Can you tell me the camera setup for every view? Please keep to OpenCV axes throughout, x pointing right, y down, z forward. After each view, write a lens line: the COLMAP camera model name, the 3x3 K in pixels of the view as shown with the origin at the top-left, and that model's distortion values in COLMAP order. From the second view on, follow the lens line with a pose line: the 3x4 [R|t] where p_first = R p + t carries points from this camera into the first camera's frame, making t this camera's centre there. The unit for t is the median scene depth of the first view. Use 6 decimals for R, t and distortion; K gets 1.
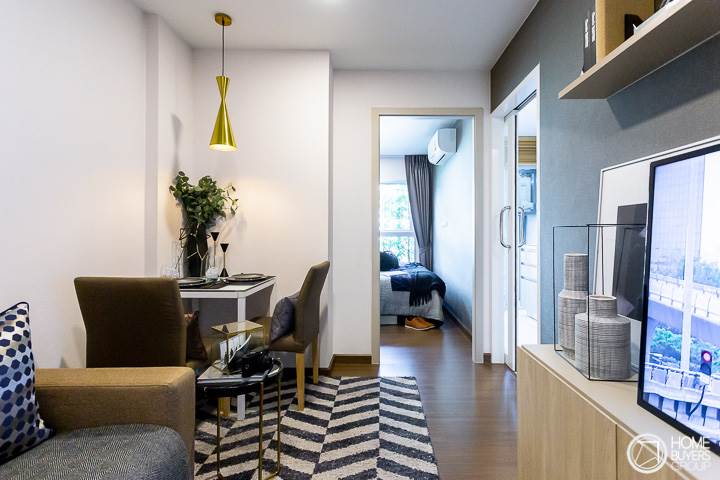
lens RADIAL K [[355.8, 0, 383.7], [0, 355.8, 232.2], [0, 0, 1]] dist [0.002755, 0.000712]
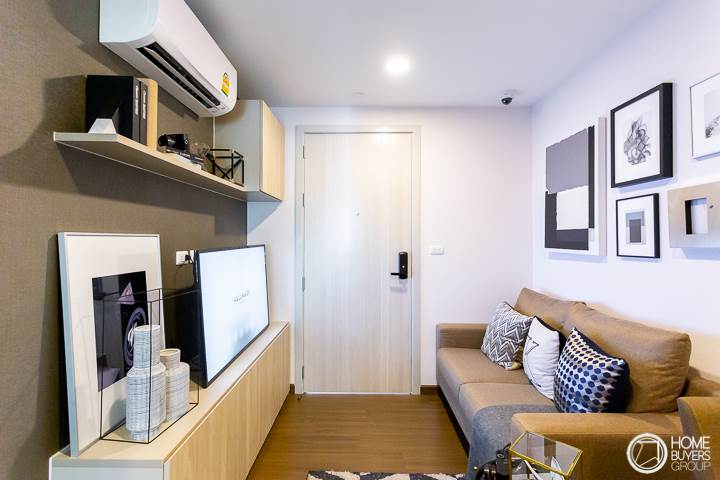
lens RADIAL K [[345.7, 0, 361.7], [0, 345.7, 238.9], [0, 0, 1]] dist [0.001665, -0.000033]
pose [[-0.999703, -0.001409, 0.024312, -0.034103], [-0.001675, 0.999939, -0.010941, -0.096478], [-0.024295, -0.010979, -0.999645, 1.064356]]
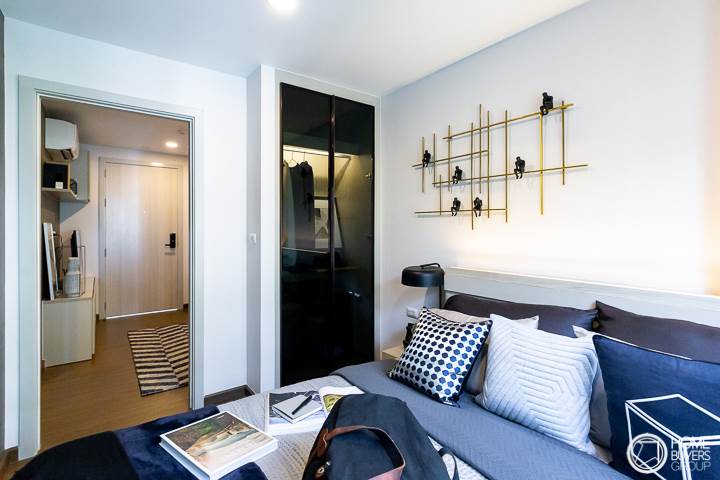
lens RADIAL K [[347.1, 0, 361.3], [0, 347.1, 229.2], [0, 0, 1]] dist [0.000790, 0.000083]
pose [[-0.808872, 0.002076, -0.587981, 0.180313], [0.006552, 0.999964, -0.005482, -0.069893], [0.587948, -0.008287, -0.808856, 2.364265]]
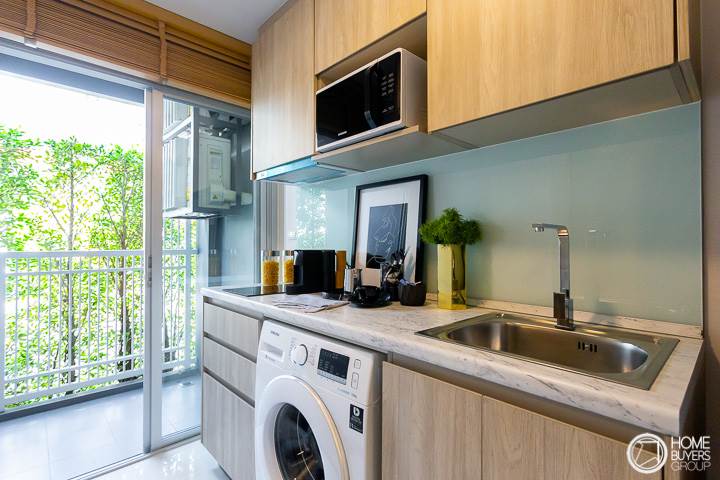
lens RADIAL K [[348.2, 0, 350.7], [0, 348.2, 240.9], [0, 0, 1]] dist [0.002195, 0.000389]
pose [[0.755956, 0.007097, 0.654584, 0.504771], [-0.007968, 0.999967, -0.001639, -0.031171], [-0.654574, -0.003977, 0.755987, 1.183376]]
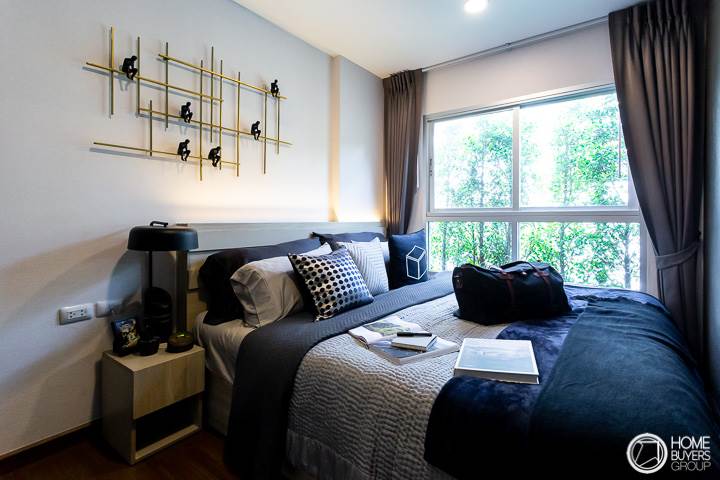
lens RADIAL K [[351.1, 0, 368.4], [0, 351.1, 216.4], [0, 0, 1]] dist [0.002604, 0.000339]
pose [[0.791287, 0.000120, -0.611445, 0.222127], [0.000157, 1.000000, 0.000399, 0.014048], [0.611445, -0.000412, 0.791287, 1.368329]]
